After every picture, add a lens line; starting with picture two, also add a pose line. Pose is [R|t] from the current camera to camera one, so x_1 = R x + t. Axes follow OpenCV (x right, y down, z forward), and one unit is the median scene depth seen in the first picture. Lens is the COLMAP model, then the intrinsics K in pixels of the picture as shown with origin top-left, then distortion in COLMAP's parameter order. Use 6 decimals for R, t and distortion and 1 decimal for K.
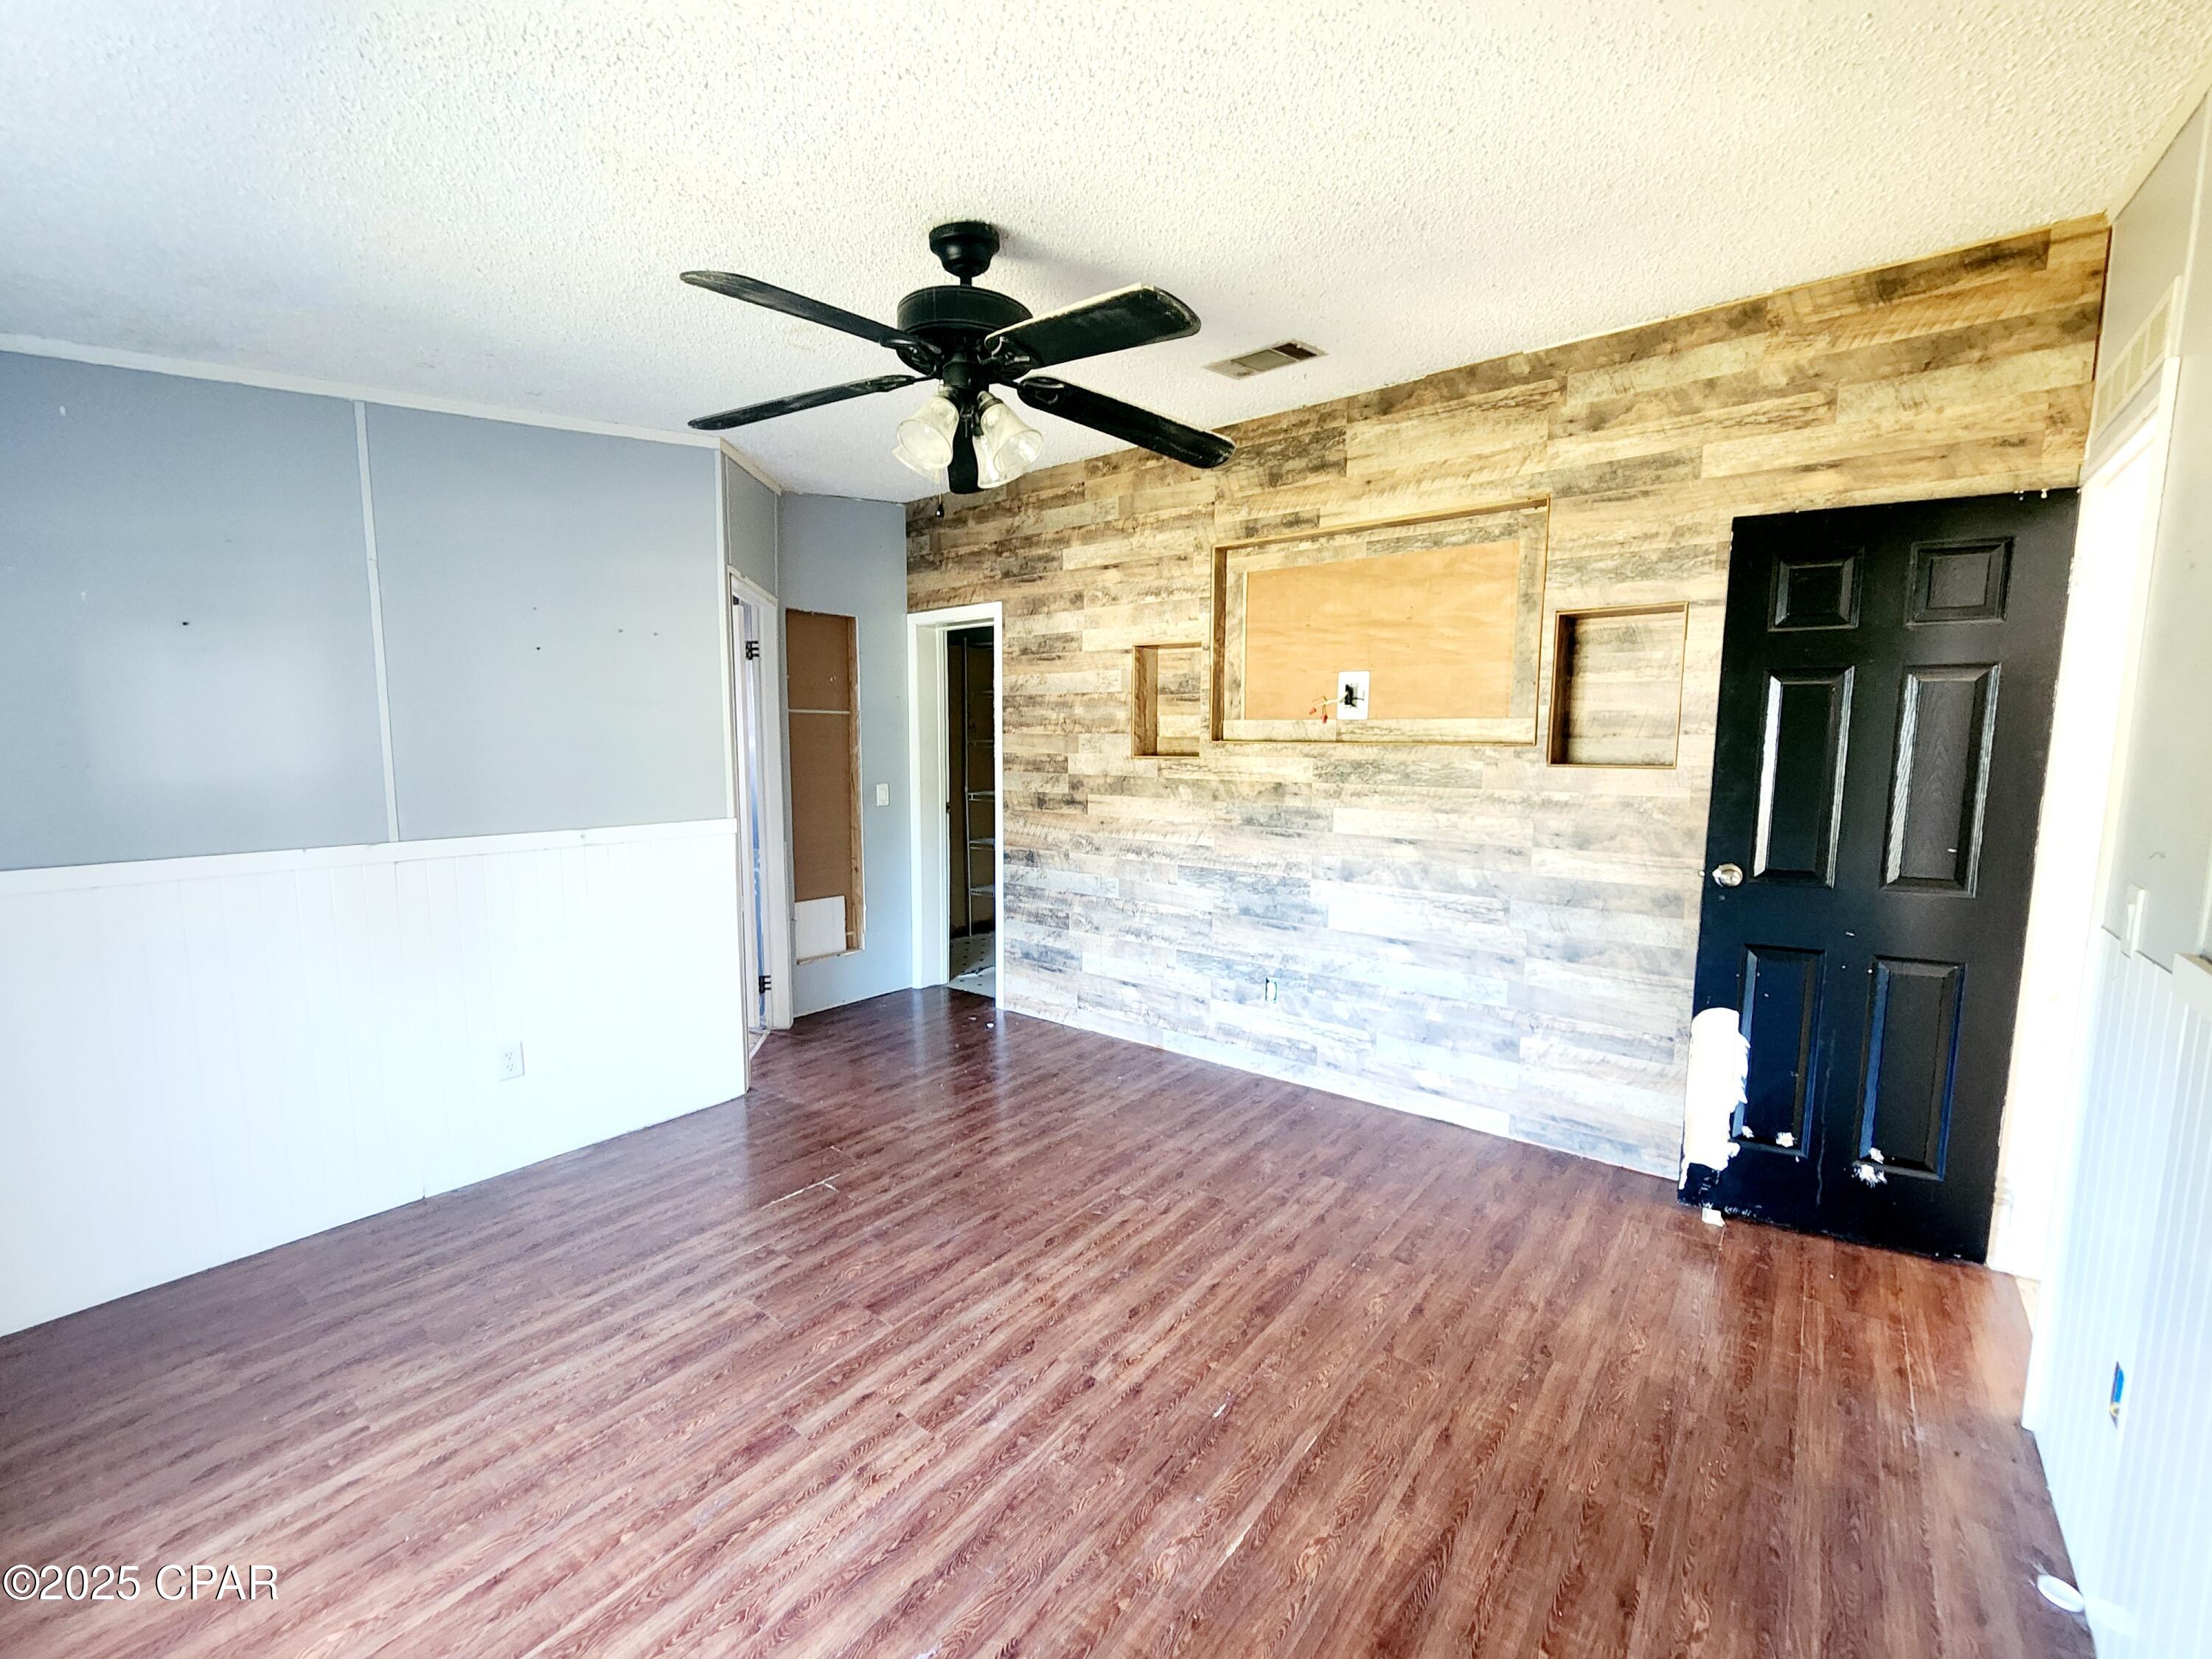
lens RADIAL K [[898.1, 0, 1108.9], [0, 898.1, 831.1], [0, 0, 1]] dist [-0.002363, 0.000411]
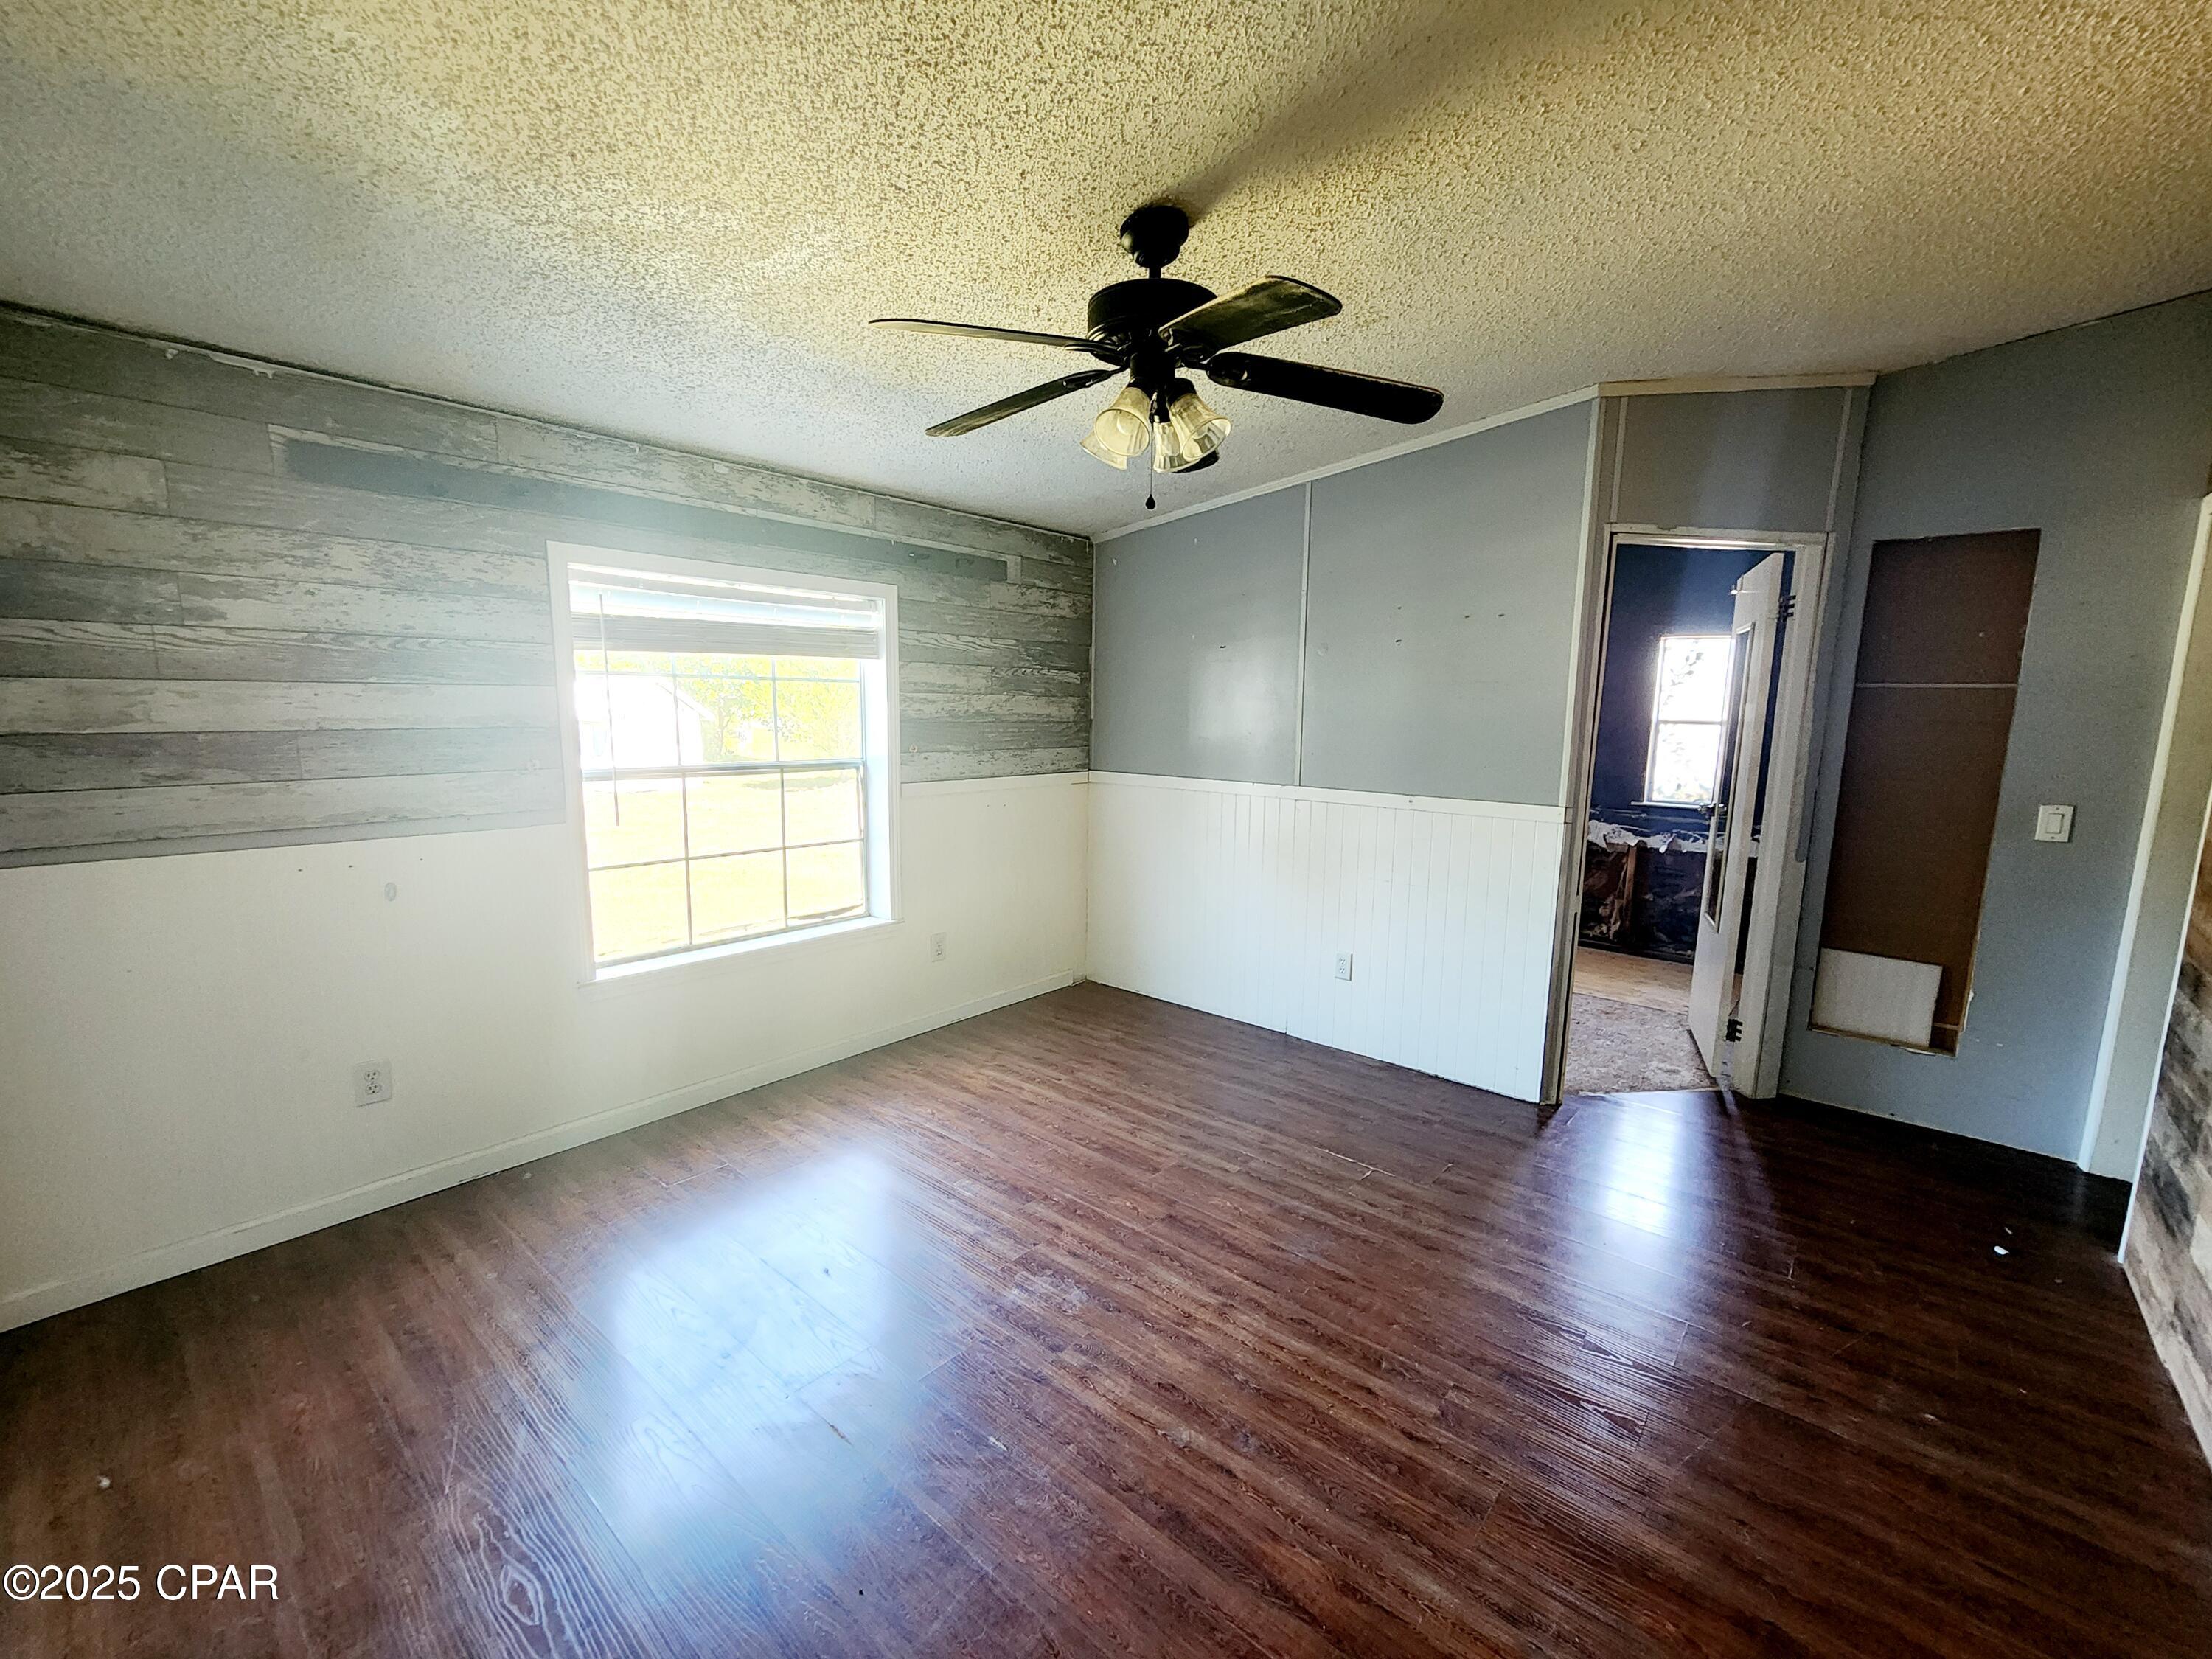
lens RADIAL K [[898.1, 0, 1107.0], [0, 898.1, 831.7], [0, 0, 1]] dist [-0.002363, 0.000411]
pose [[-0.022507, 0.140881, -0.989771, 0.735931], [-0.117766, 0.982755, 0.142560, -0.096156], [0.992786, 0.119770, -0.005528, 0.802088]]
